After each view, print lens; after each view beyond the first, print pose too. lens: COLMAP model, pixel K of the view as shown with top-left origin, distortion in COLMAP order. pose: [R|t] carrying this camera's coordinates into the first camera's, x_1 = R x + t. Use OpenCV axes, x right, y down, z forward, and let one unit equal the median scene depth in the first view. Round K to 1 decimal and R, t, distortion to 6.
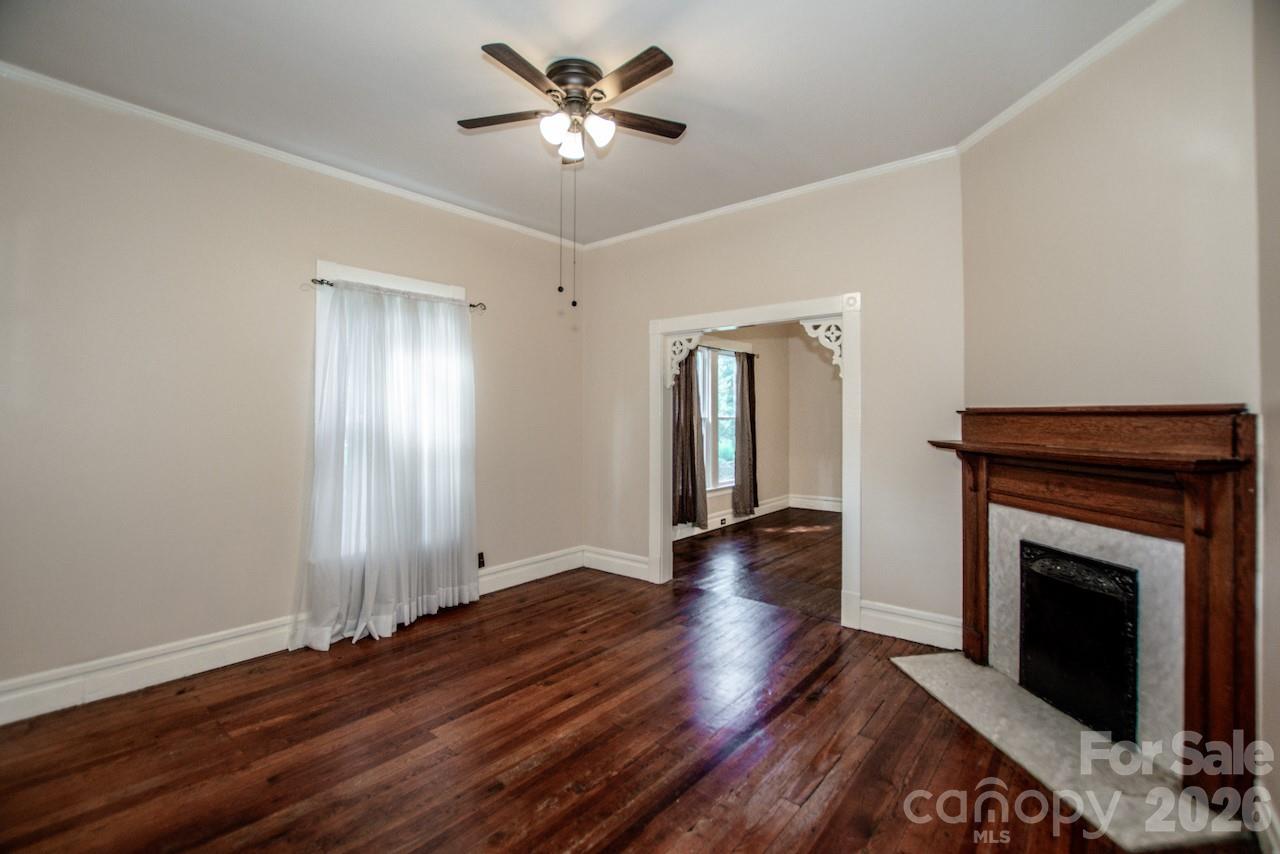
lens RADIAL K [[568.5, 0, 634.1], [0, 568.5, 415.5], [0, 0, 1]] dist [-0.024786, -0.000257]
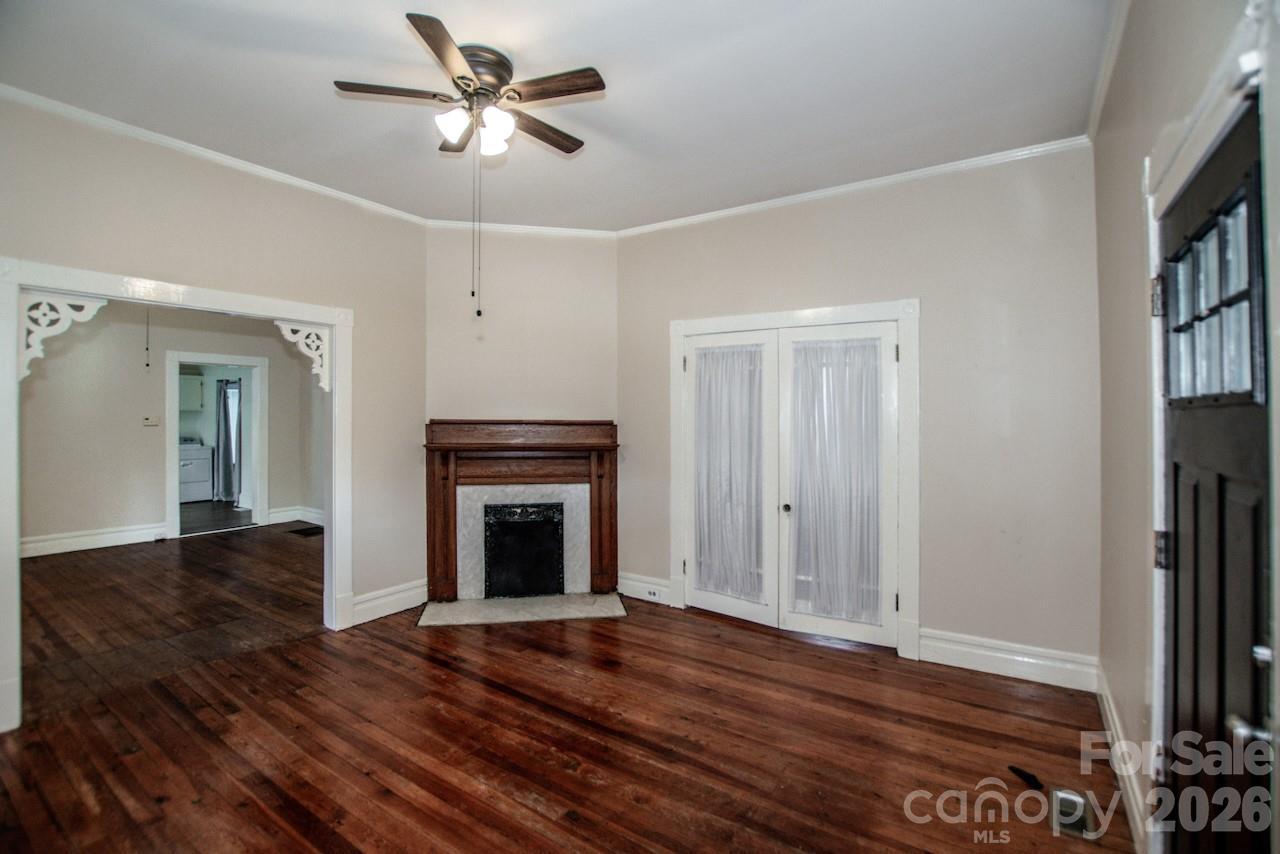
lens RADIAL K [[568.5, 0, 634.1], [0, 568.5, 415.5], [0, 0, 1]] dist [-0.024786, -0.000257]
pose [[-0.080621, -0.000893, 0.996744, -0.917855], [-0.005685, 0.999984, 0.000436, -0.029310], [-0.996729, -0.005631, -0.080625, 0.726082]]
